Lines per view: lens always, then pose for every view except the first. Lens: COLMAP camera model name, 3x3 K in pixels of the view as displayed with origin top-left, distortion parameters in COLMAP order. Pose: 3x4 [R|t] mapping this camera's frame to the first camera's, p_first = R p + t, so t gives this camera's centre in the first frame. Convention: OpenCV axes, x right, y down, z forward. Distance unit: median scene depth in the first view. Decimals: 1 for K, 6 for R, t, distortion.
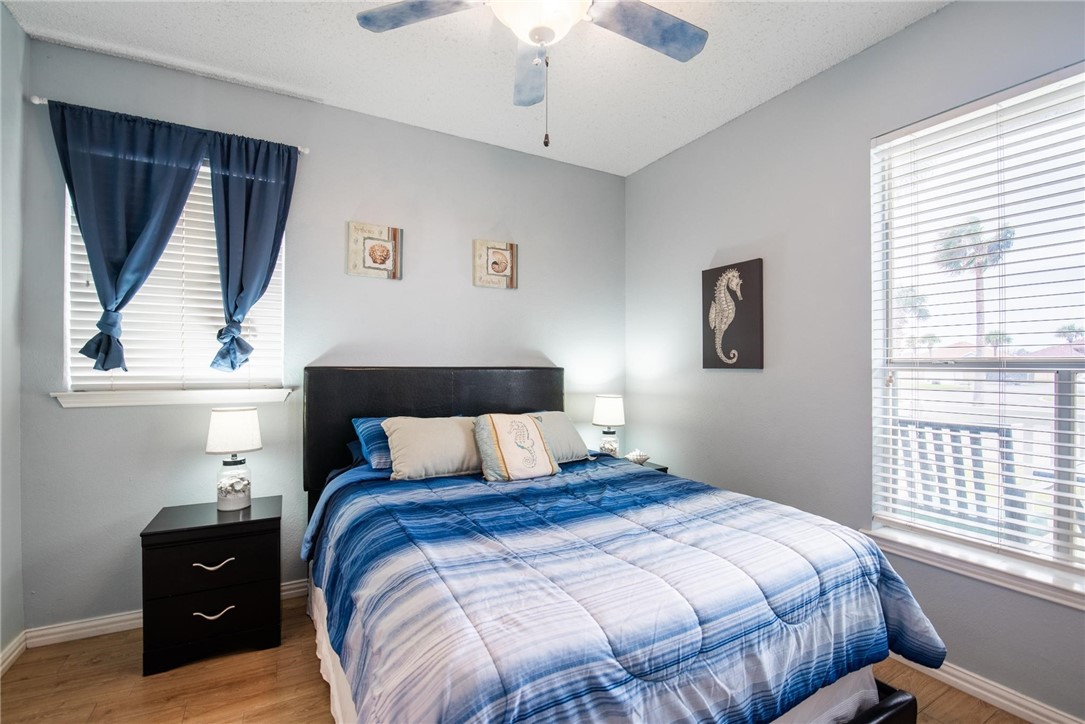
lens RADIAL K [[500.9, 0, 542.5], [0, 500.9, 362.0], [0, 0, 1]] dist [-0.003588, -0.012661]
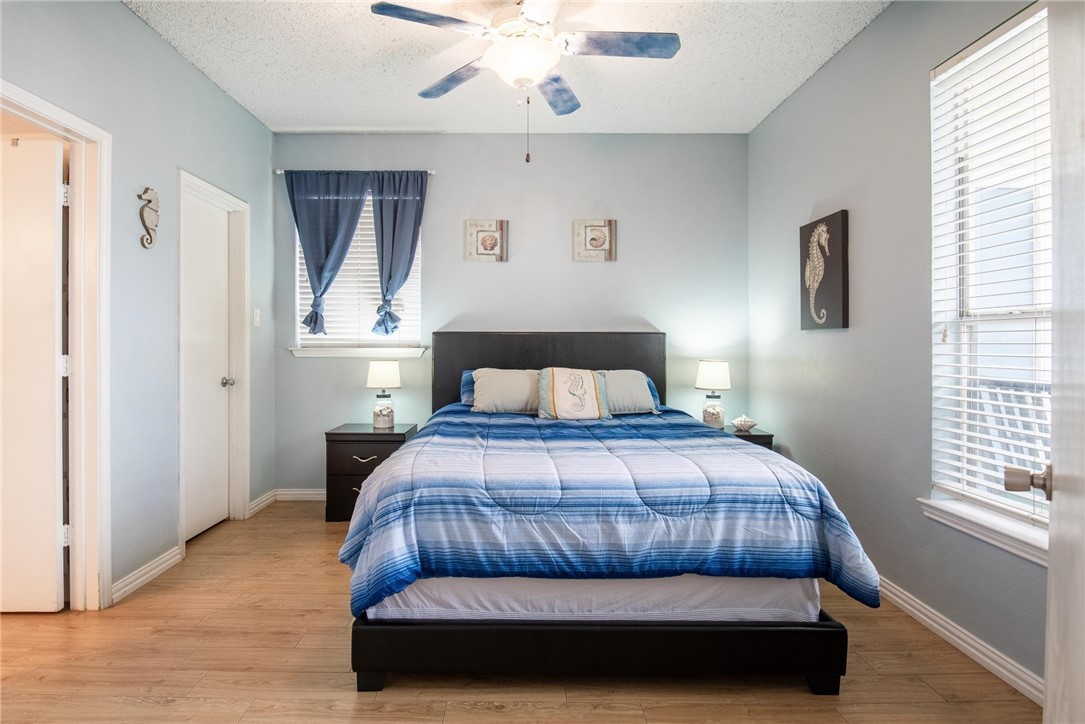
lens RADIAL K [[580.6, 0, 540.6], [0, 580.6, 344.3], [0, 0, 1]] dist [0.000539, -0.018031]
pose [[0.888102, -0.008050, -0.459577, 0.565221], [0.009536, 0.999954, 0.000912, 0.049868], [0.459548, -0.005193, 0.888138, -0.297074]]
